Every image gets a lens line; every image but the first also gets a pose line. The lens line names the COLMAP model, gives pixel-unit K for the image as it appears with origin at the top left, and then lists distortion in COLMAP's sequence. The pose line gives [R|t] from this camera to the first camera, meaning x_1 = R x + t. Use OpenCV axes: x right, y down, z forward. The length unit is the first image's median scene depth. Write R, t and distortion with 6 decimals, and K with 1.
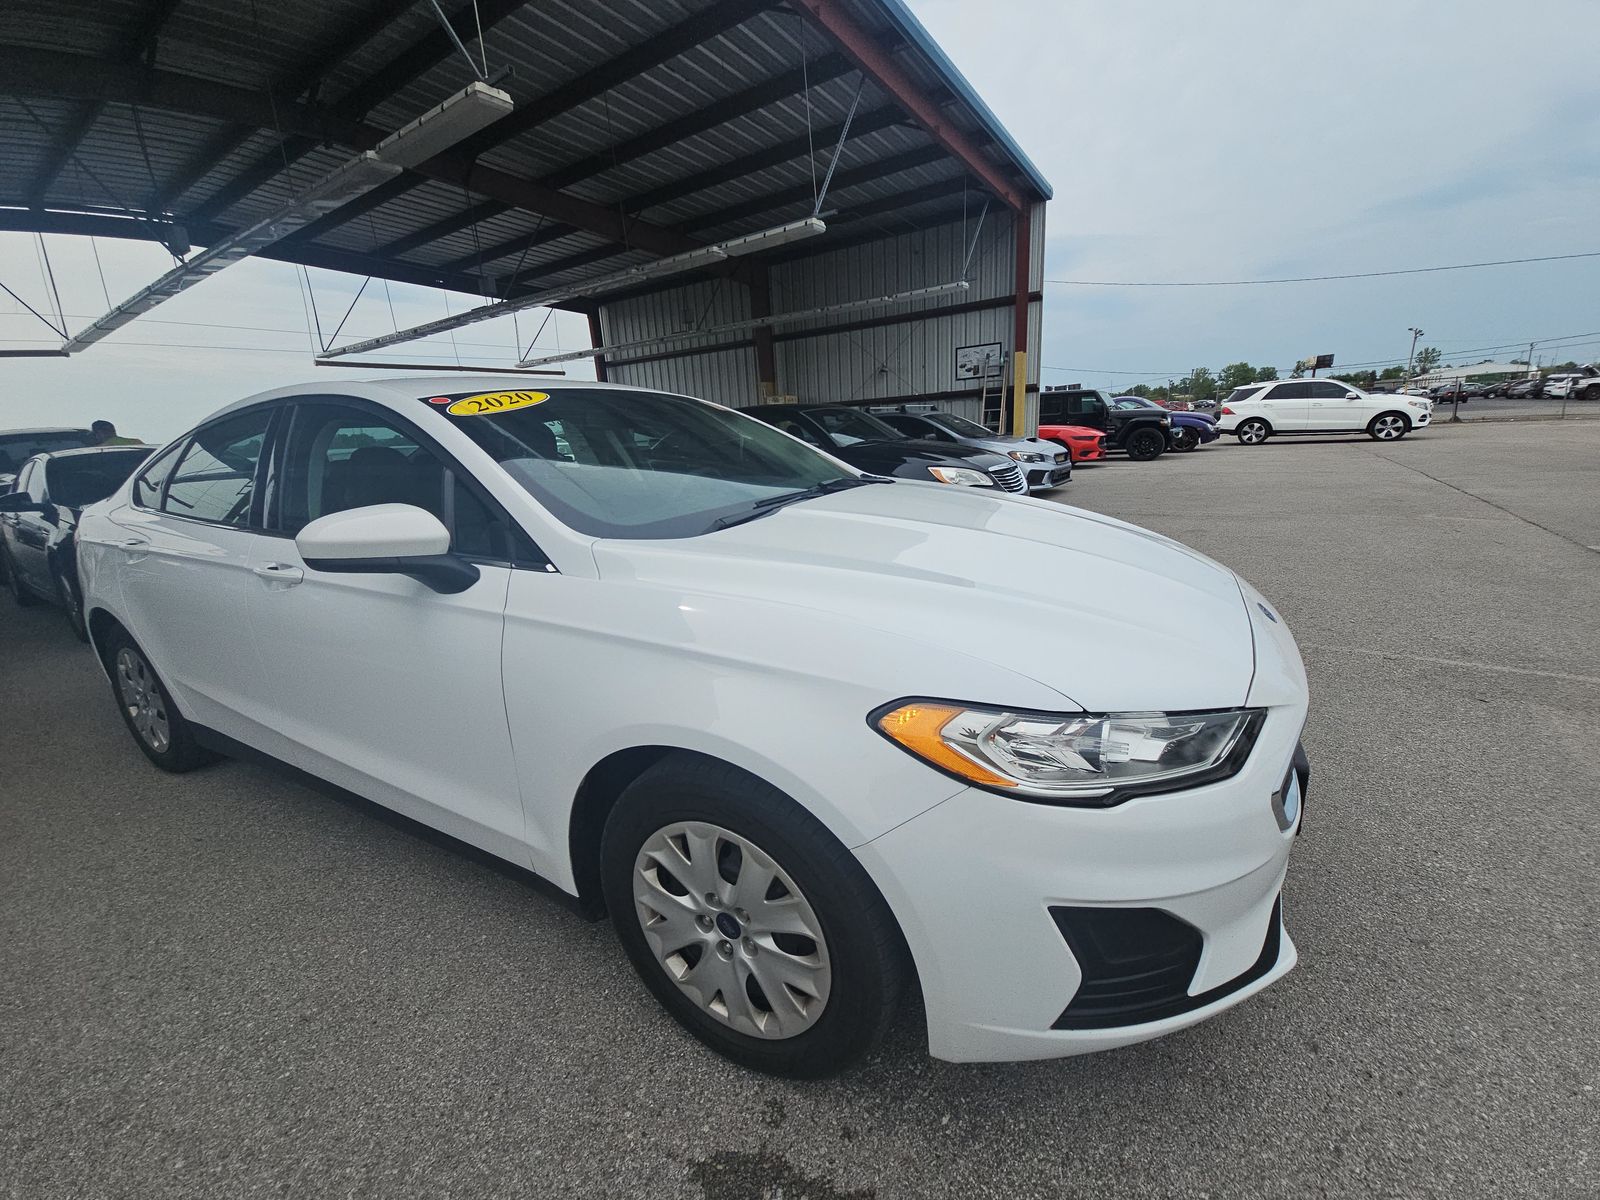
lens RADIAL K [[641.8, 0, 800.0], [0, 641.8, 600.0], [0, 0, 1]] dist [-0.012517, -0.000170]
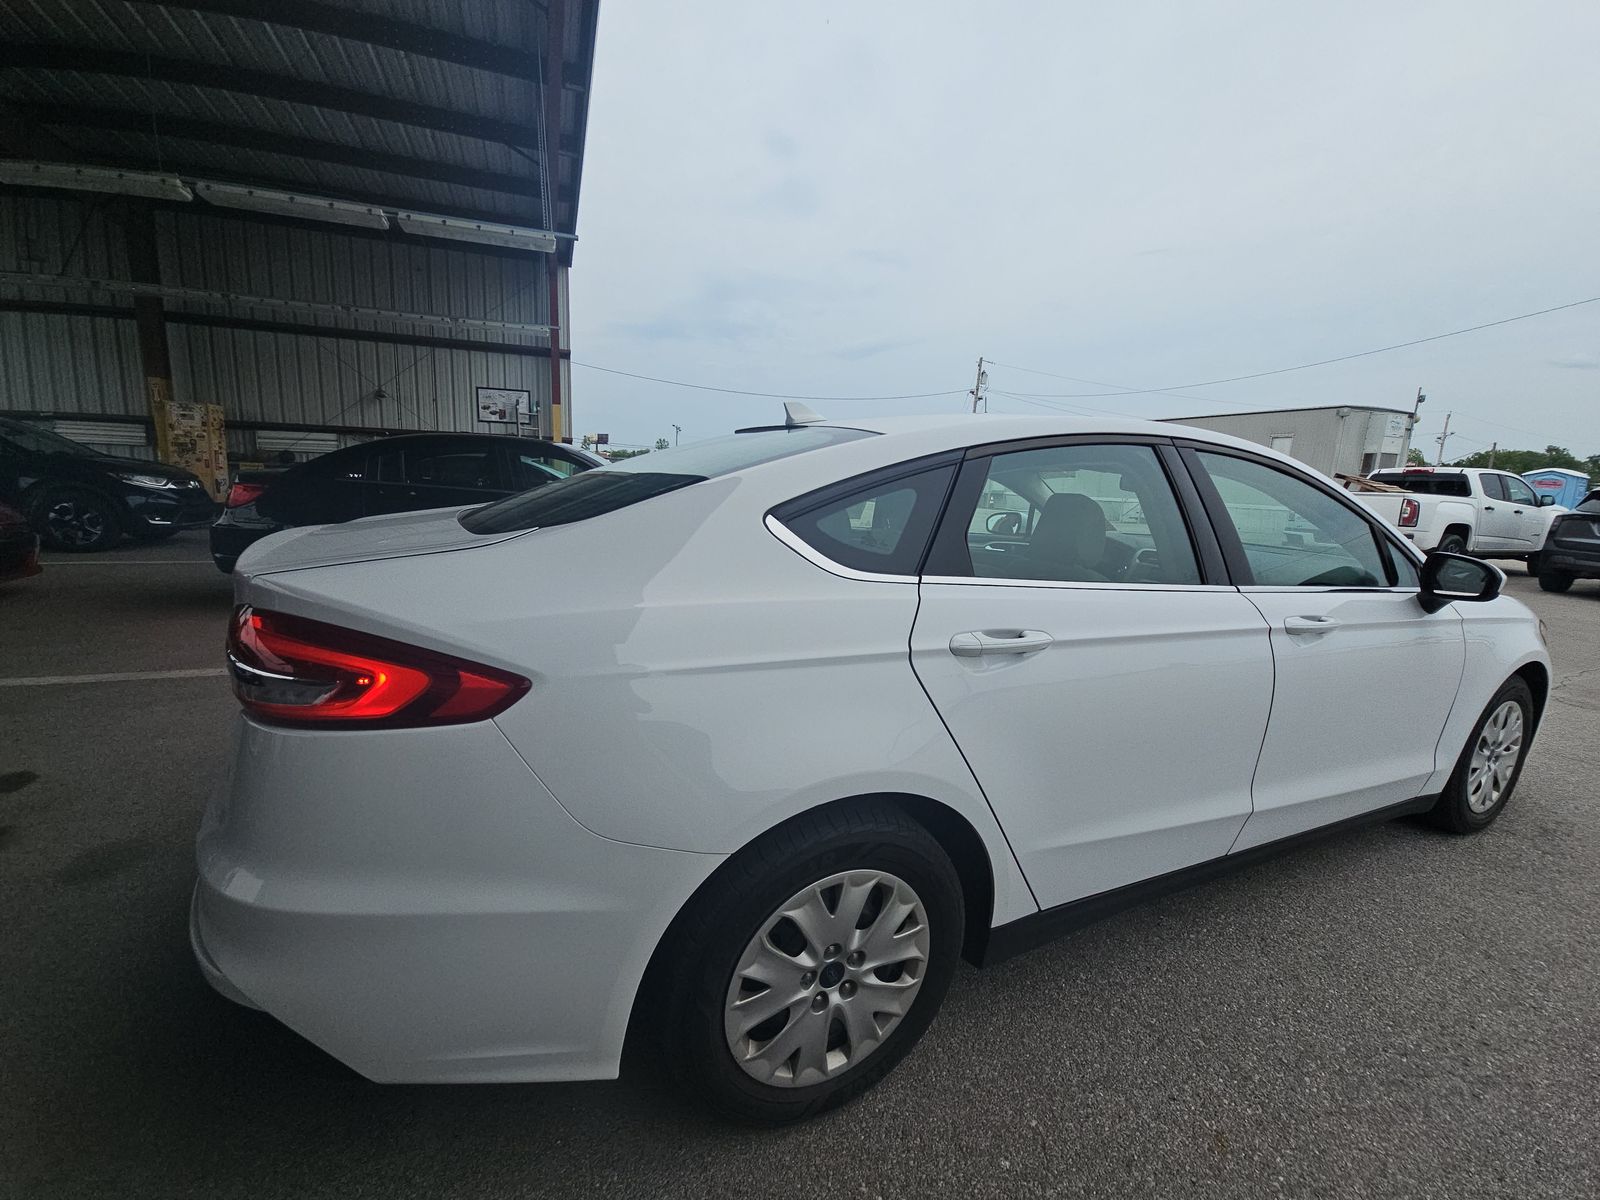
lens RADIAL K [[653.4, 0, 800.0], [0, 653.4, 600.0], [0, 0, 1]] dist [-0.001662, -0.000162]
pose [[0.616897, -0.056650, 0.785003, -0.227589], [0.121076, 0.992364, -0.023534, -0.010214], [-0.777675, 0.109563, 0.619045, 0.088947]]
